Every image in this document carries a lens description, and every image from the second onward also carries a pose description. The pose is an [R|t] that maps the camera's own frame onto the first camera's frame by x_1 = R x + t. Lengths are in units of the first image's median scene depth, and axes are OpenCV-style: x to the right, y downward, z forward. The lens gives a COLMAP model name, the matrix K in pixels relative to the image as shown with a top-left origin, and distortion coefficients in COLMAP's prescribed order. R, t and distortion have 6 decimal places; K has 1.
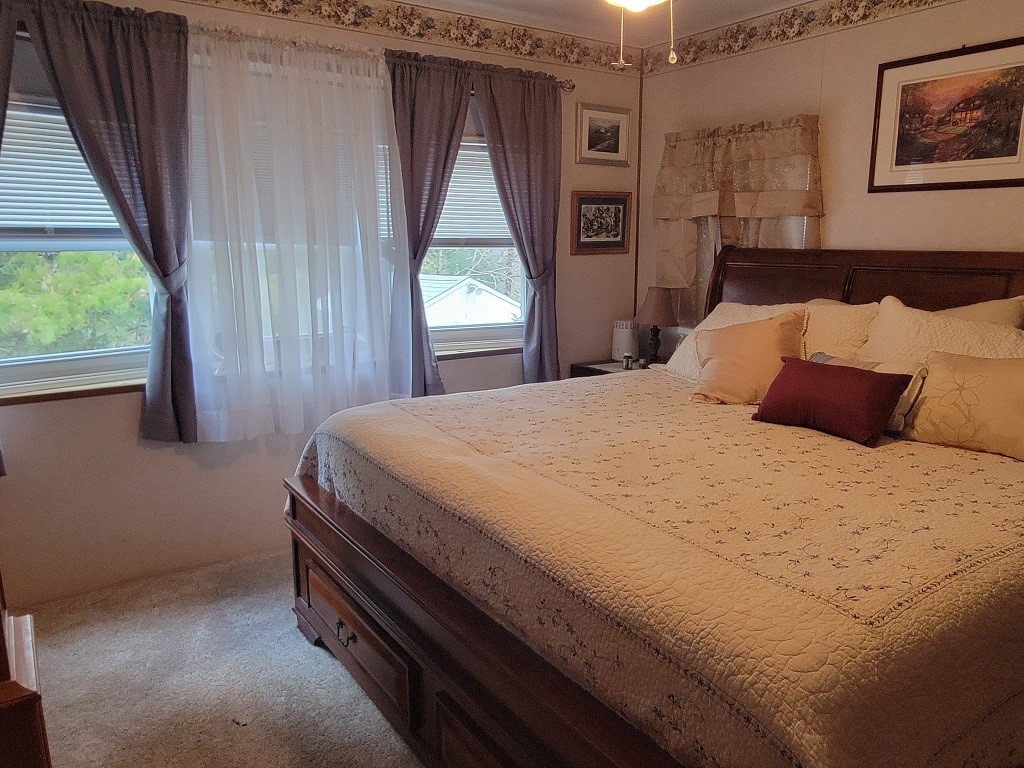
lens RADIAL K [[730.9, 0, 506.8], [0, 730.9, 389.5], [0, 0, 1]] dist [-0.002143, -0.005014]
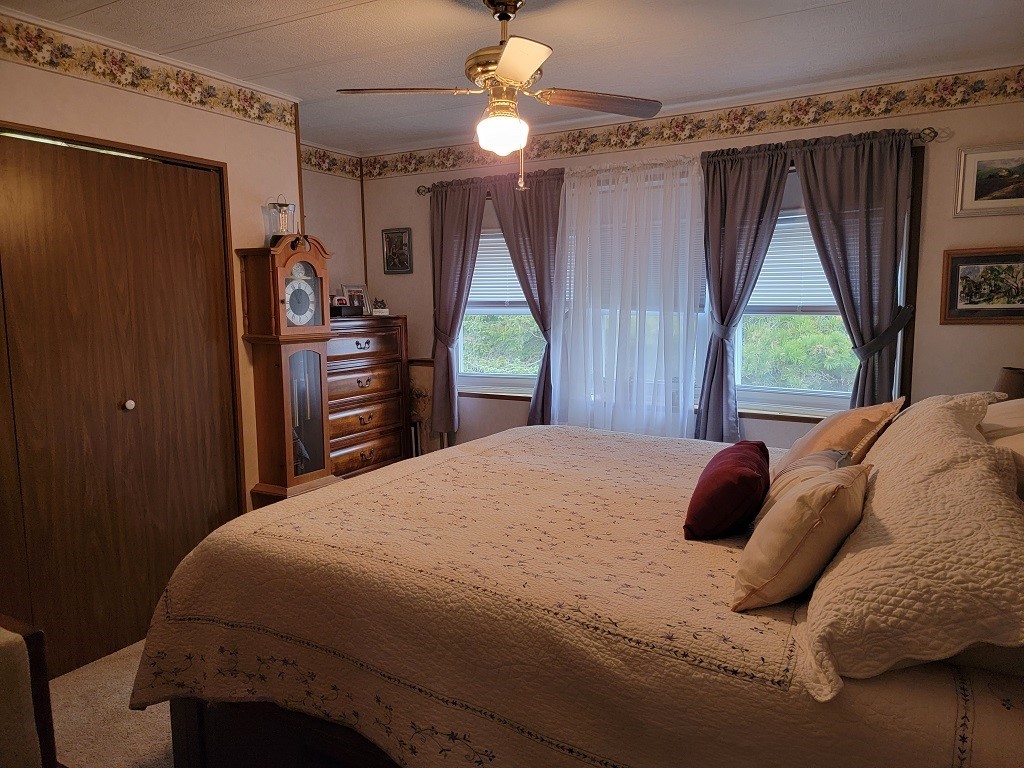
lens RADIAL K [[697.1, 0, 507.8], [0, 697.1, 382.0], [0, 0, 1]] dist [0.048336, -0.036136]
pose [[0.437145, 0.099799, -0.893837, 0.601146], [-0.174188, 0.984402, 0.024721, -0.049704], [0.882362, 0.144889, 0.447710, 0.193679]]
